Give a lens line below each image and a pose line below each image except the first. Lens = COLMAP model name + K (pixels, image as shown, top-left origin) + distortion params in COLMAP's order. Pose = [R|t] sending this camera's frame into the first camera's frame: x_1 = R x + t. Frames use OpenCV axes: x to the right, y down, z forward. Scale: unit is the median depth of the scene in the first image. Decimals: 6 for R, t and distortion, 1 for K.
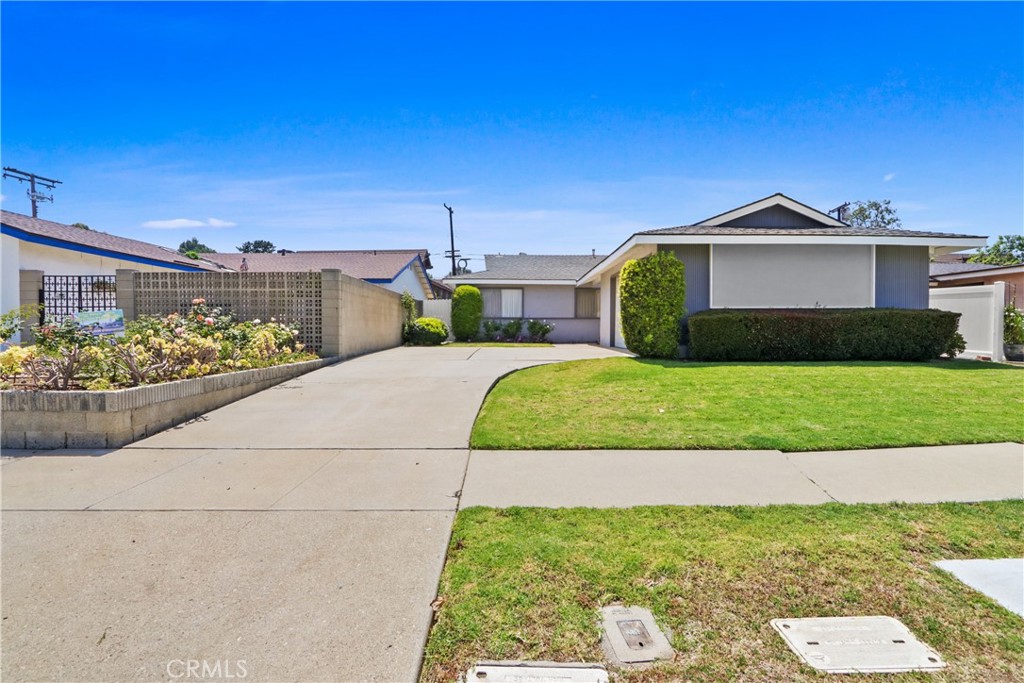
lens RADIAL K [[488.7, 0, 515.7], [0, 488.7, 347.4], [0, 0, 1]] dist [-0.002046, -0.000163]
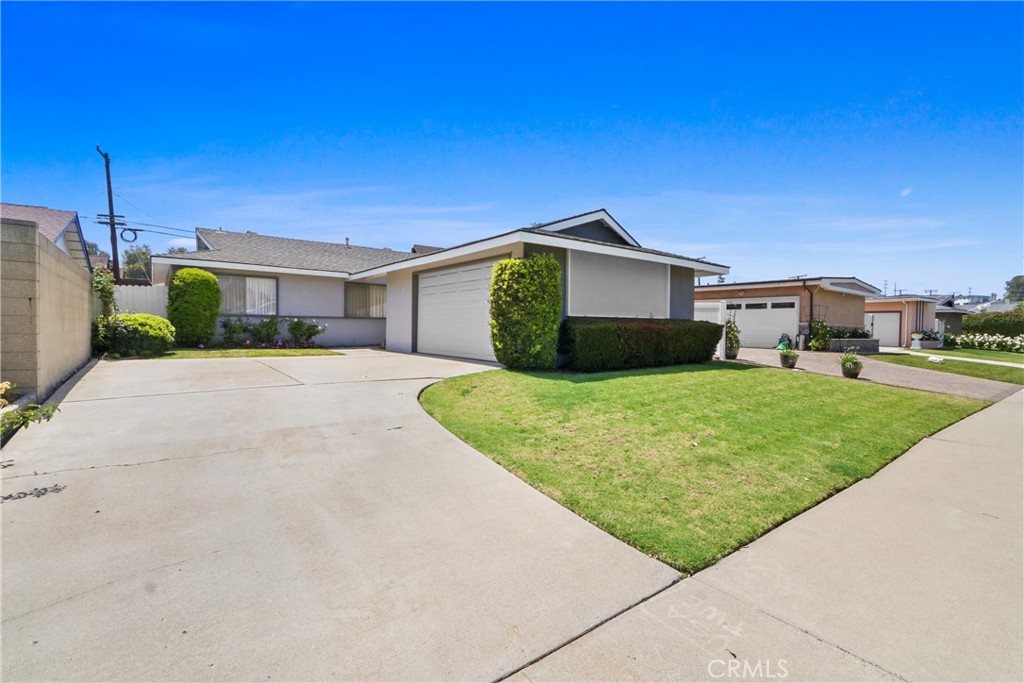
lens RADIAL K [[480.1, 0, 524.1], [0, 480.1, 343.5], [0, 0, 1]] dist [-0.004042, -0.000315]
pose [[0.796744, -0.011143, 0.604214, -0.156265], [0.010255, 0.999935, 0.004918, -0.018540], [-0.604230, 0.002278, 0.796807, 0.175958]]
